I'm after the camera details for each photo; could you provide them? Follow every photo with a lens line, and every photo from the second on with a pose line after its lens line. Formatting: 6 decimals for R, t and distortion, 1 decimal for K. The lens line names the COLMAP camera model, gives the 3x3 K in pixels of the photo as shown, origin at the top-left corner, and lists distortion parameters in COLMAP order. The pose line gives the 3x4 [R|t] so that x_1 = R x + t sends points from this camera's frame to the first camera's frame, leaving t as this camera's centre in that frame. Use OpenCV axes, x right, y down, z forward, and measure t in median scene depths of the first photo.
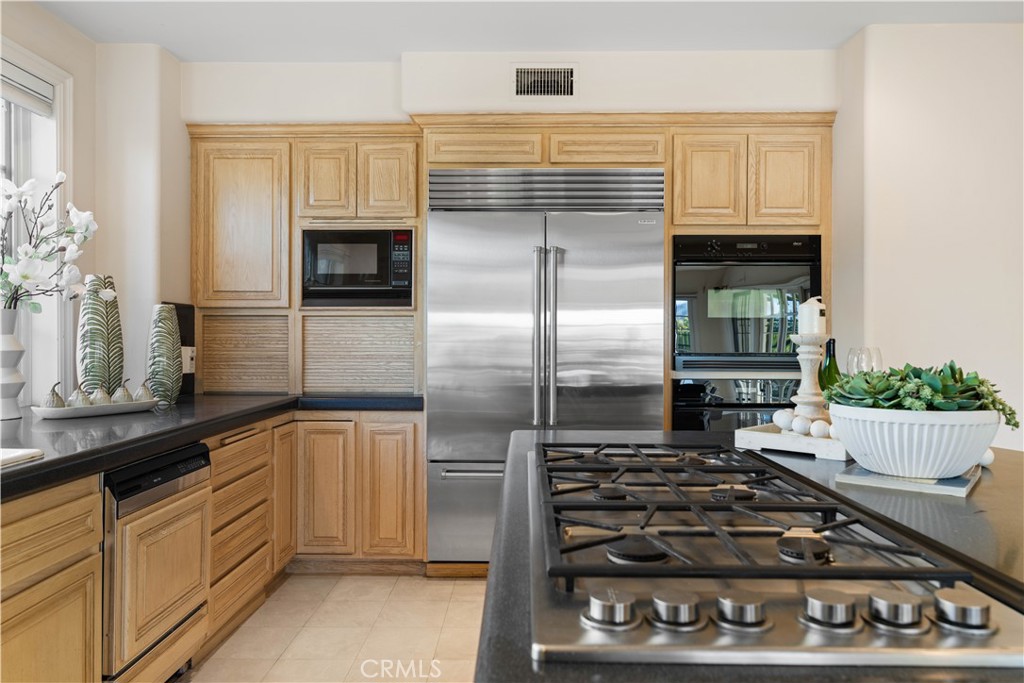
lens RADIAL K [[696.4, 0, 512.0], [0, 696.4, 341.5], [0, 0, 1]] dist [0.002861, 0.000483]
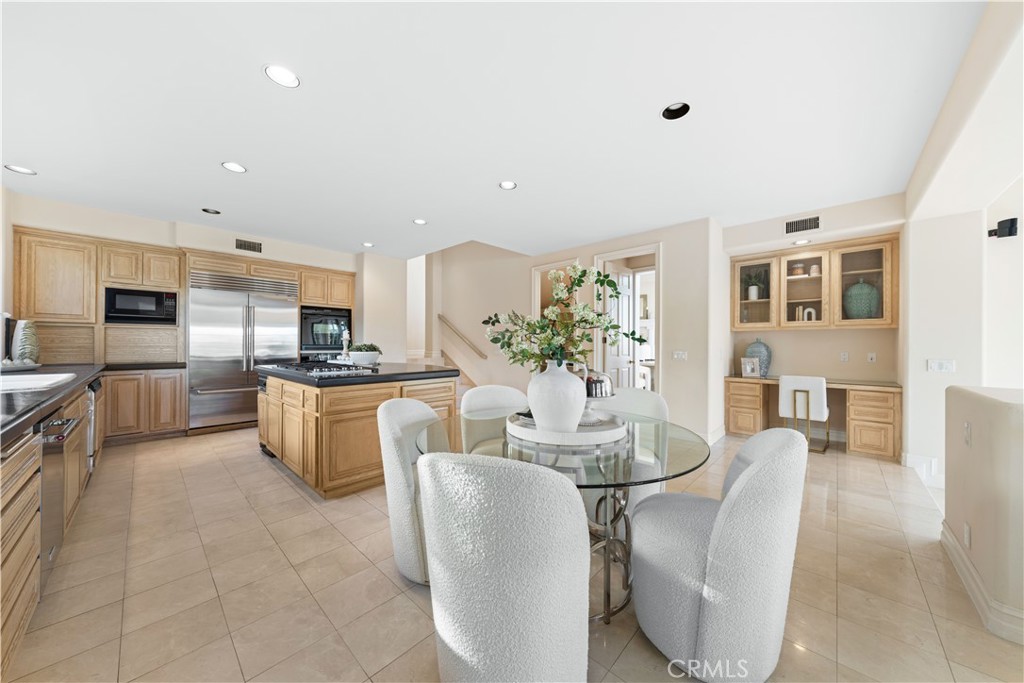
lens RADIAL K [[348.6, 0, 515.2], [0, 348.6, 340.7], [0, 0, 1]] dist [-0.000397, -0.000062]
pose [[0.667499, 0.012314, 0.744509, -0.258229], [0.000565, 0.999855, -0.017044, 0.023112], [-0.744611, 0.011797, 0.667395, -0.659959]]
